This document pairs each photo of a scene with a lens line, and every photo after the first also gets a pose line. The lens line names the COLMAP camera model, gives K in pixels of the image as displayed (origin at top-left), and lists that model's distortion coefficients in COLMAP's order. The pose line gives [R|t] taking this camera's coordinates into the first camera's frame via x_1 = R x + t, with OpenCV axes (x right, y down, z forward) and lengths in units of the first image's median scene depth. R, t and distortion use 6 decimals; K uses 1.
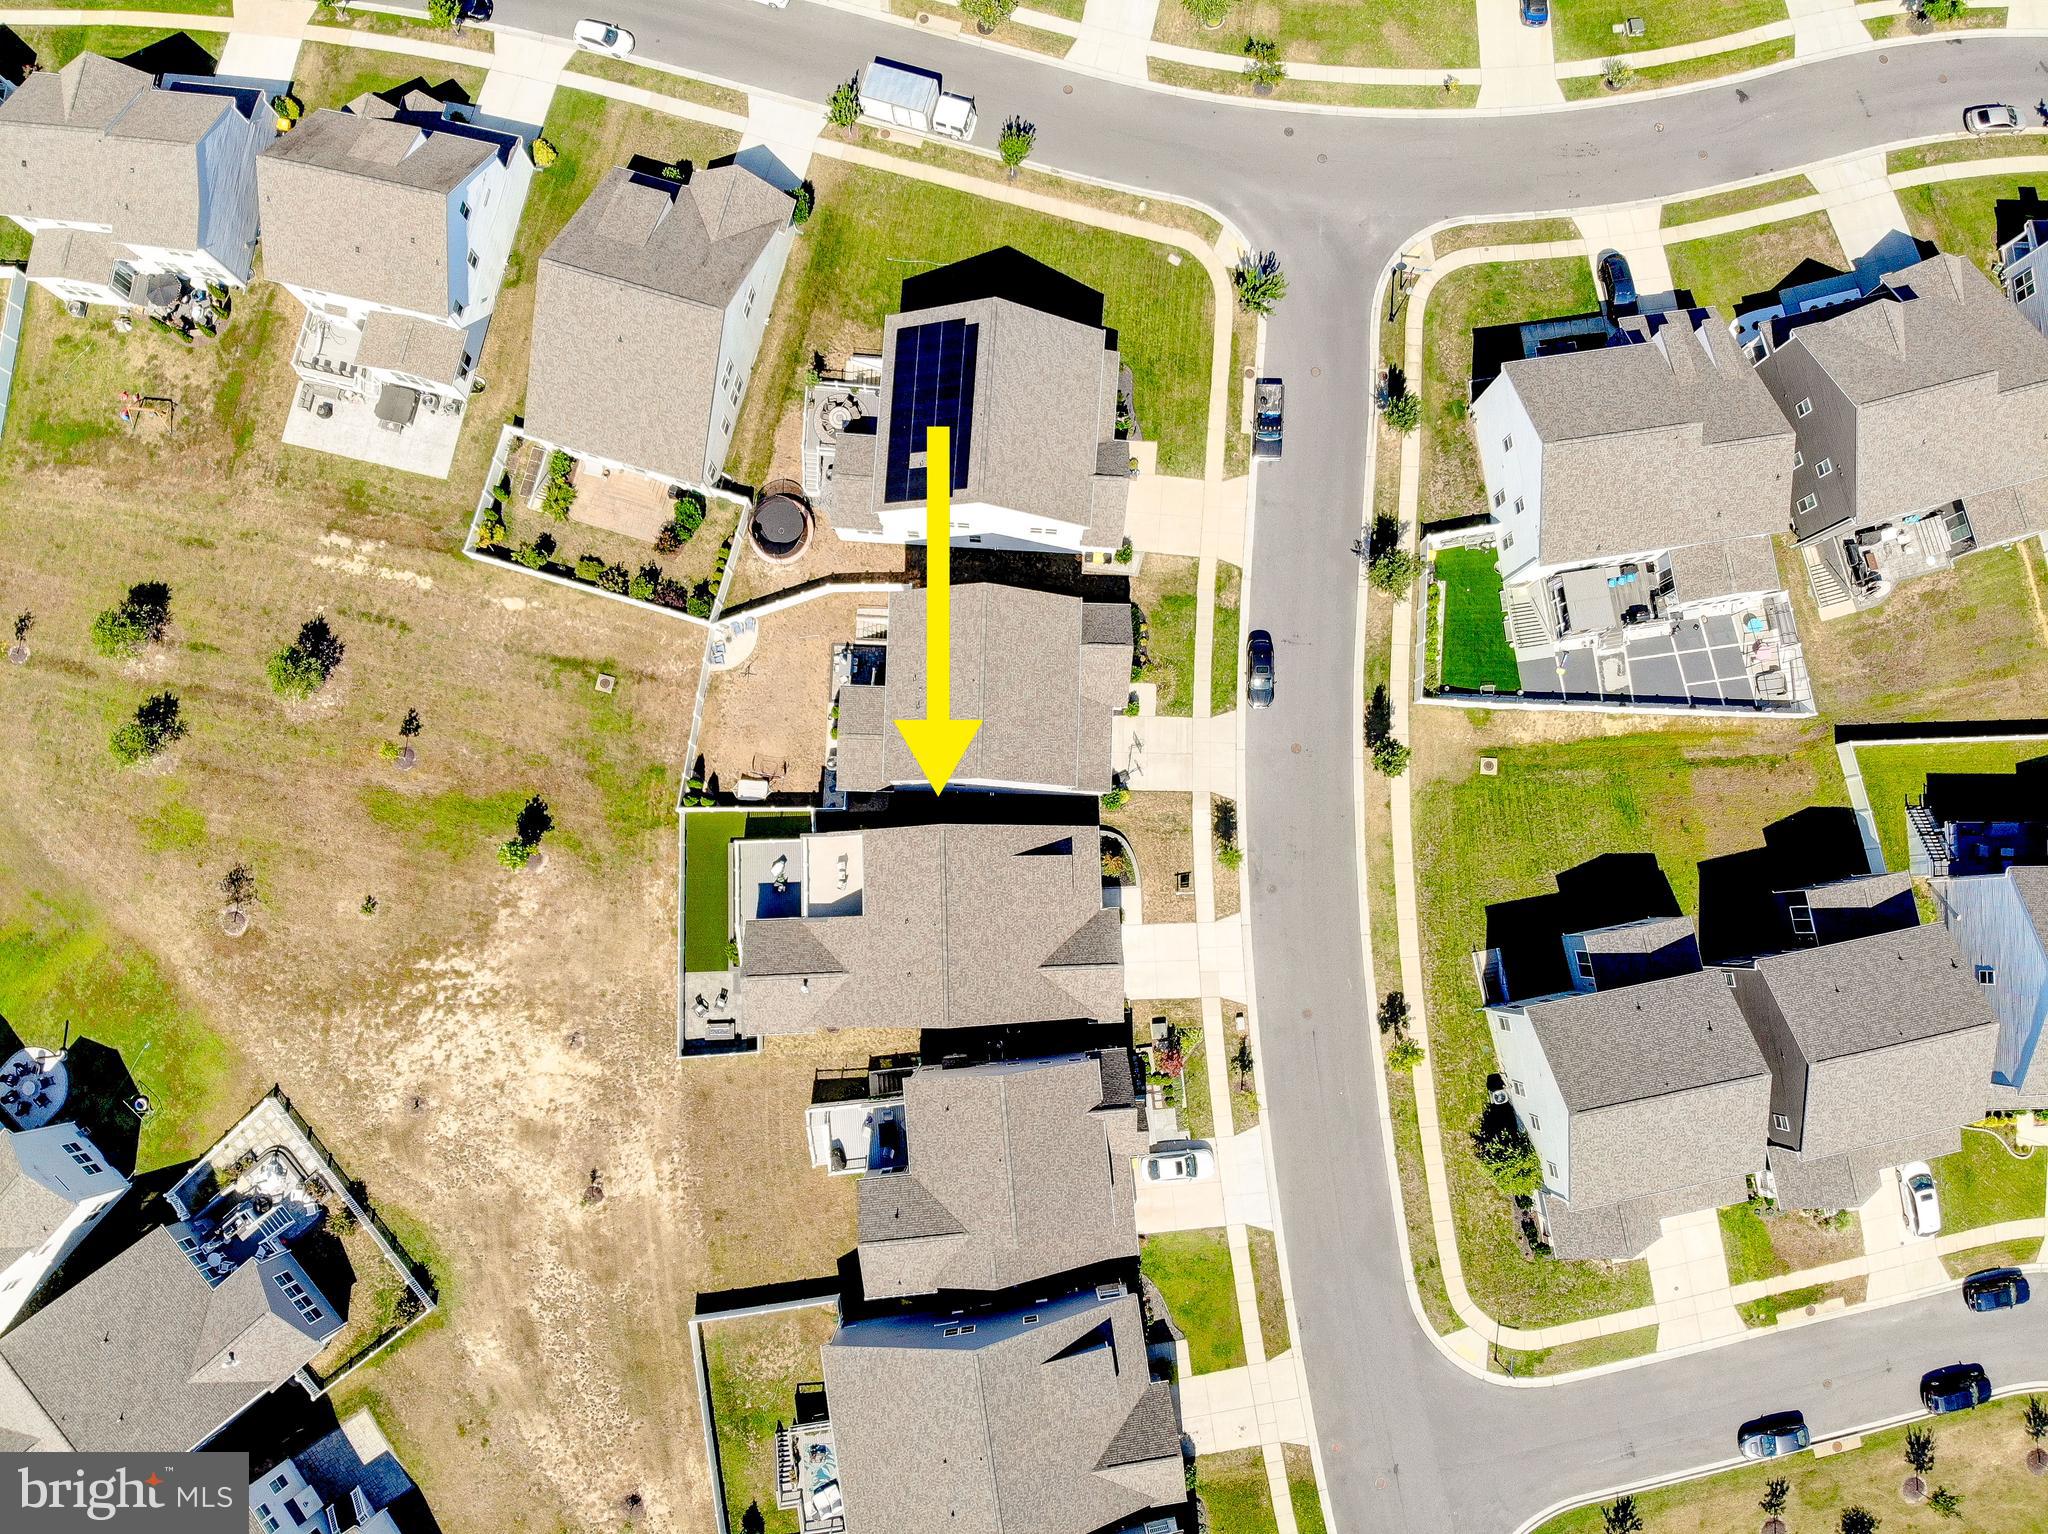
lens RADIAL K [[1521.9, 0, 1017.0], [0, 1521.9, 772.6], [0, 0, 1]] dist [0.078142, -0.215646]
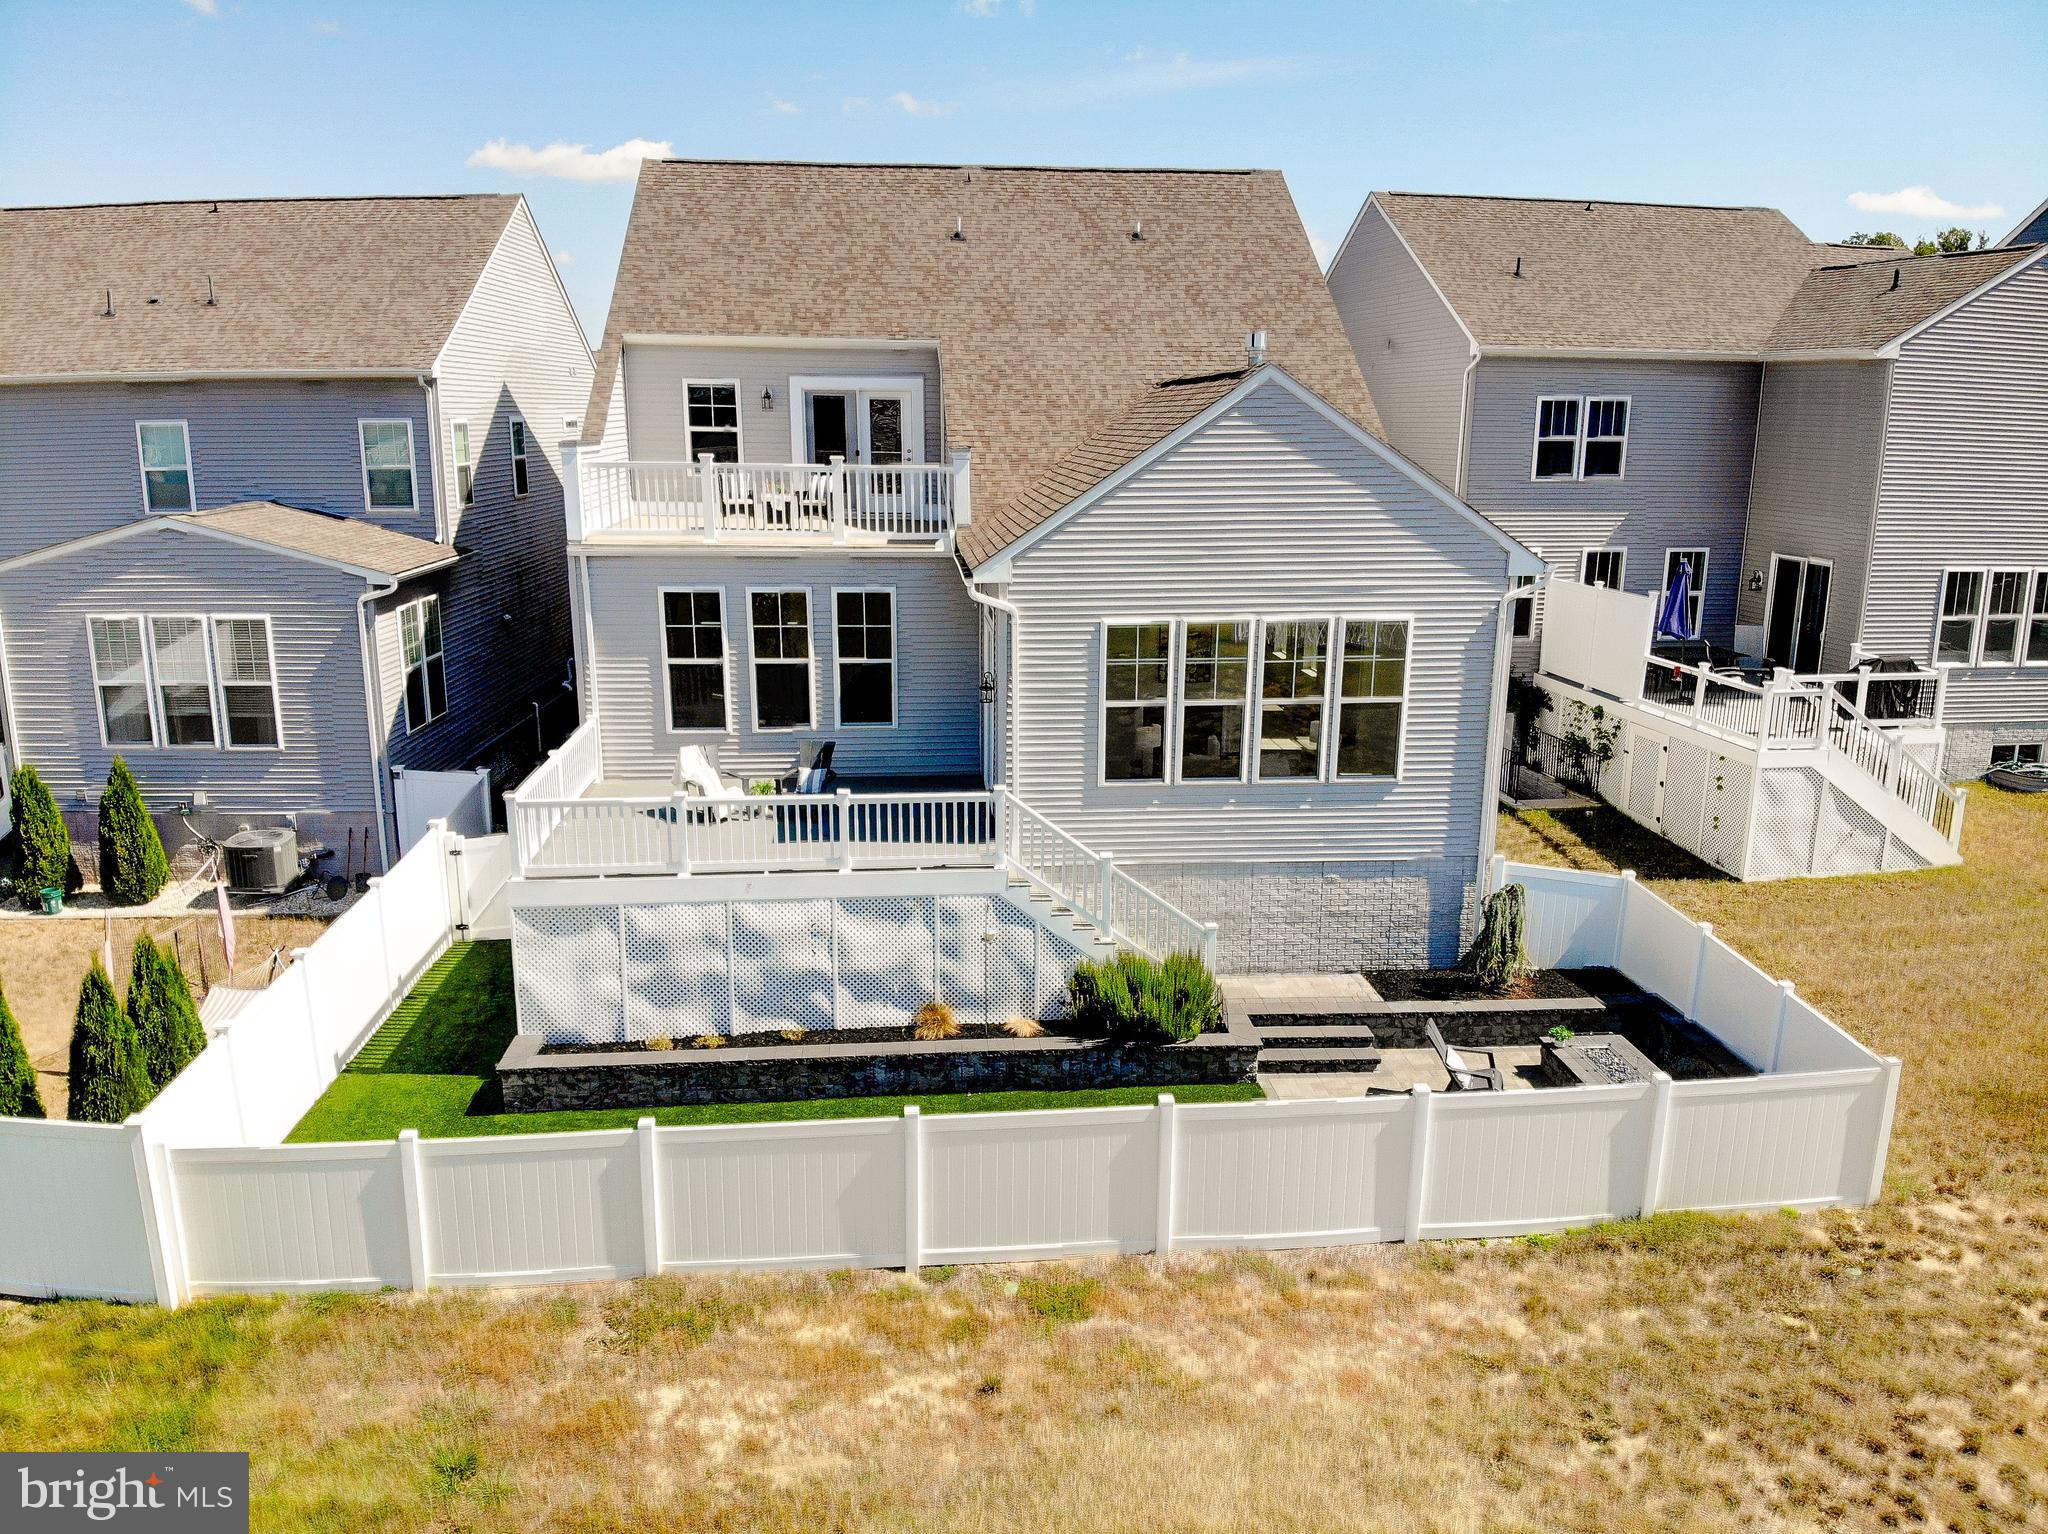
lens RADIAL K [[1518.8, 0, 1018.6], [0, 1518.8, 774.3], [0, 0, 1]] dist [0.058453, -0.176957]
pose [[-0.059001, -0.251267, 0.966118, -0.345959], [0.991670, 0.096250, 0.085594, 0.085428], [-0.114496, 0.963120, 0.243495, 0.932784]]
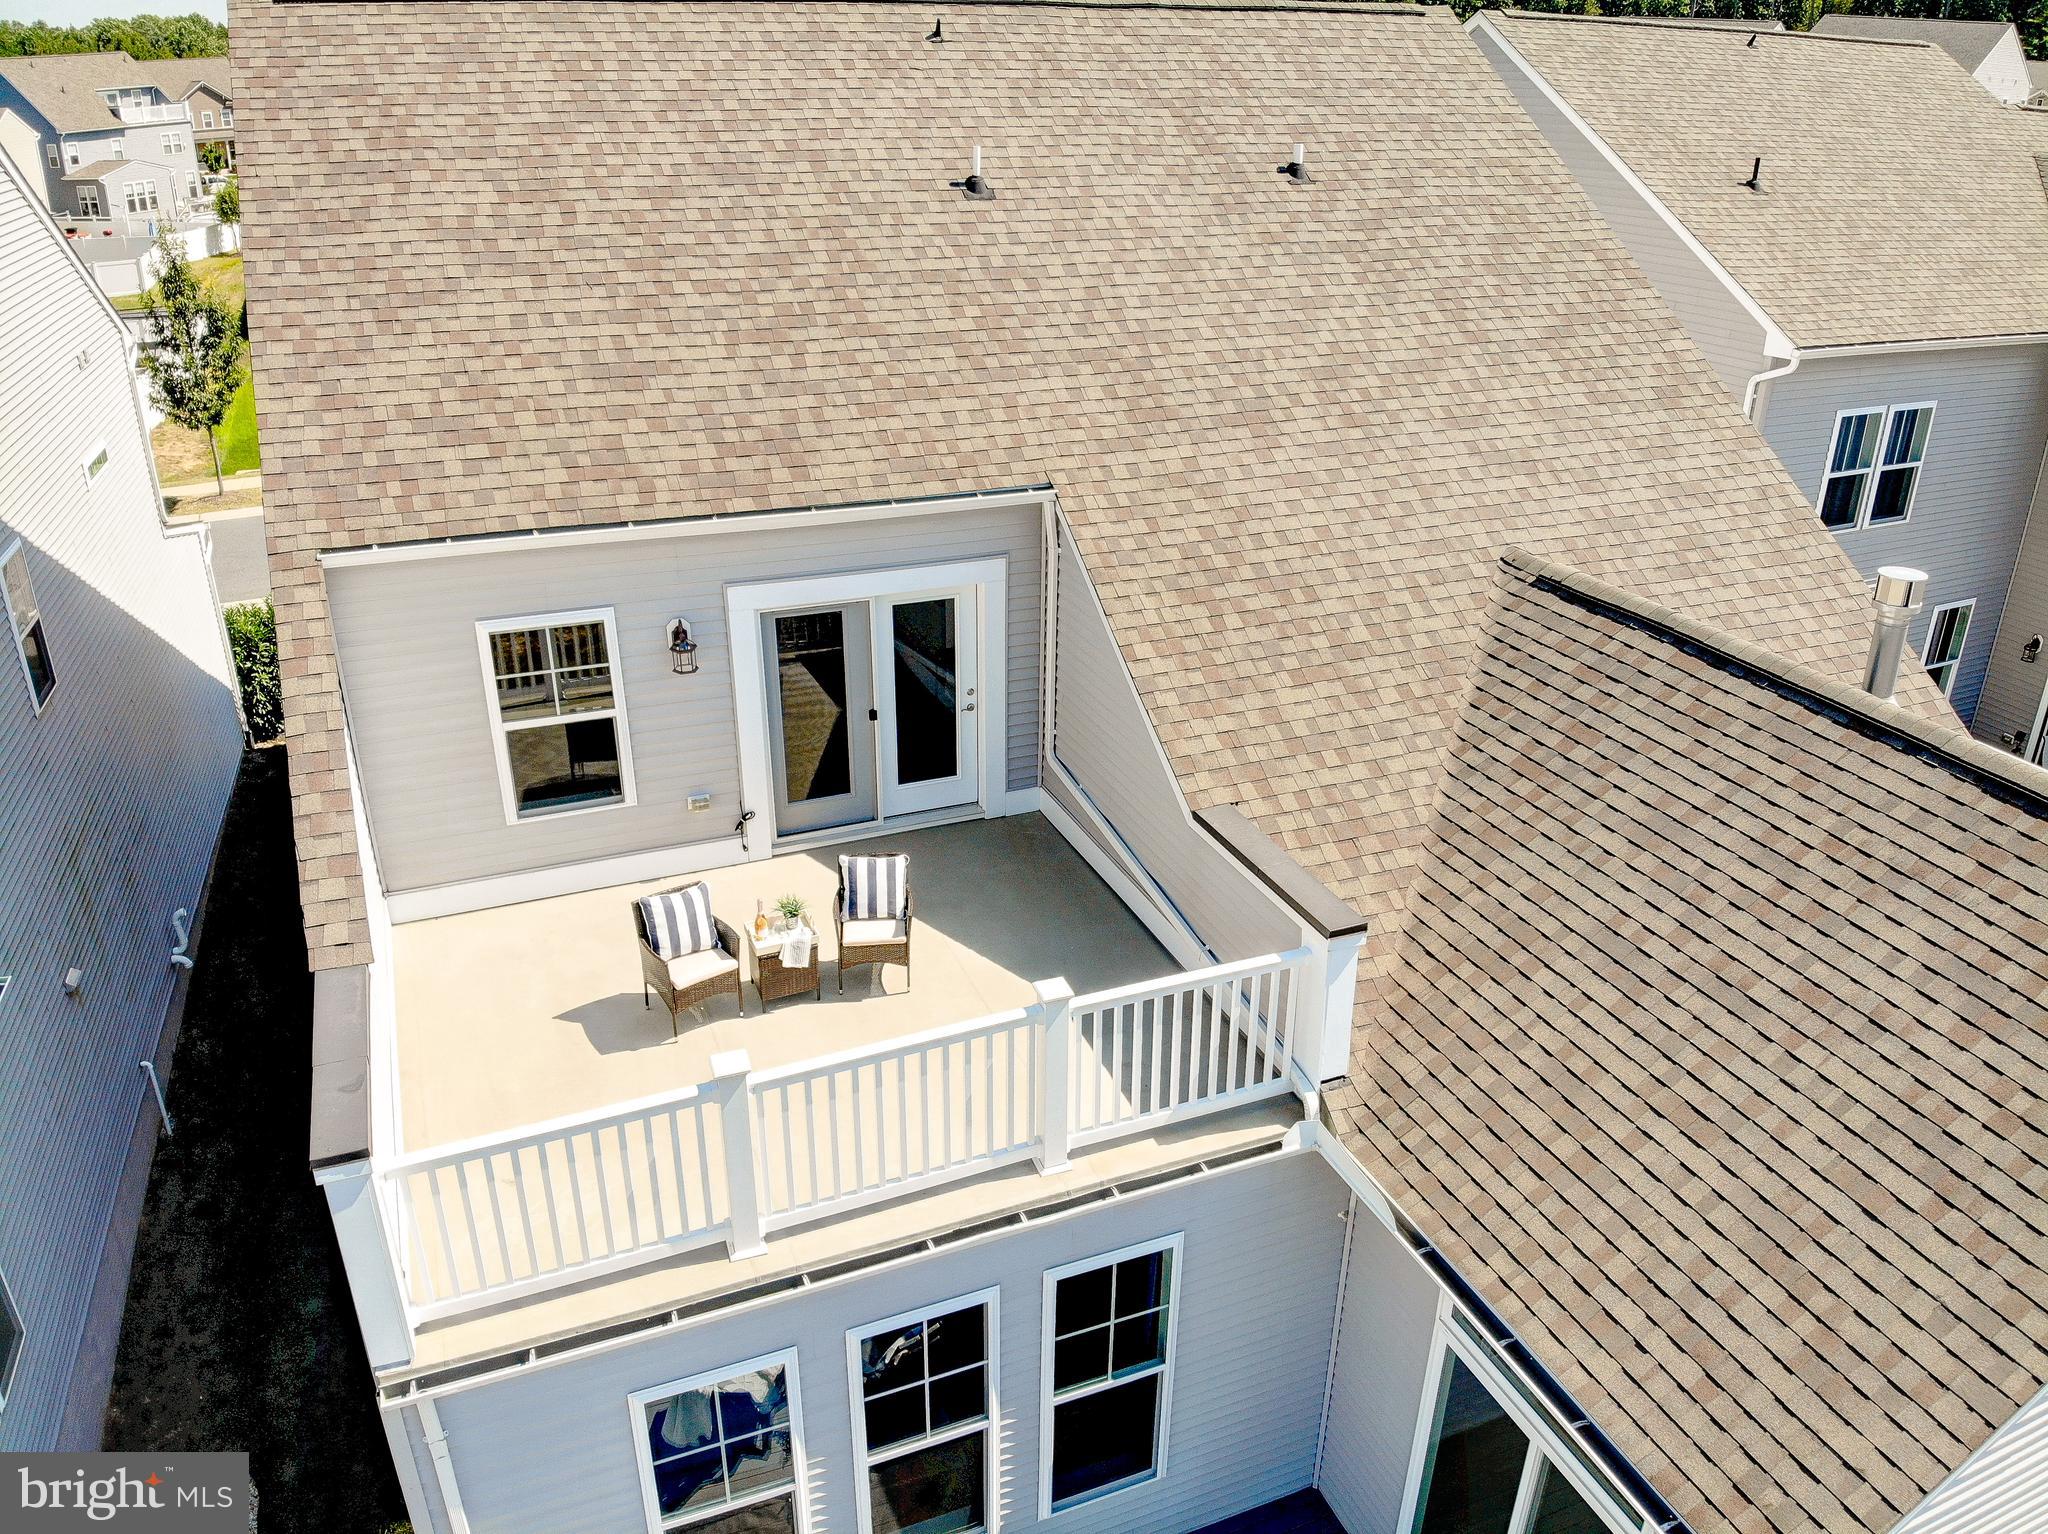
lens RADIAL K [[1521.9, 0, 1017.0], [0, 1521.9, 772.6], [0, 0, 1]] dist [0.078142, -0.215646]
pose [[-0.351145, -0.421257, 0.836205, -0.194566], [0.929021, -0.045449, 0.367225, 0.042604], [-0.116691, 0.905802, 0.407316, 0.900445]]
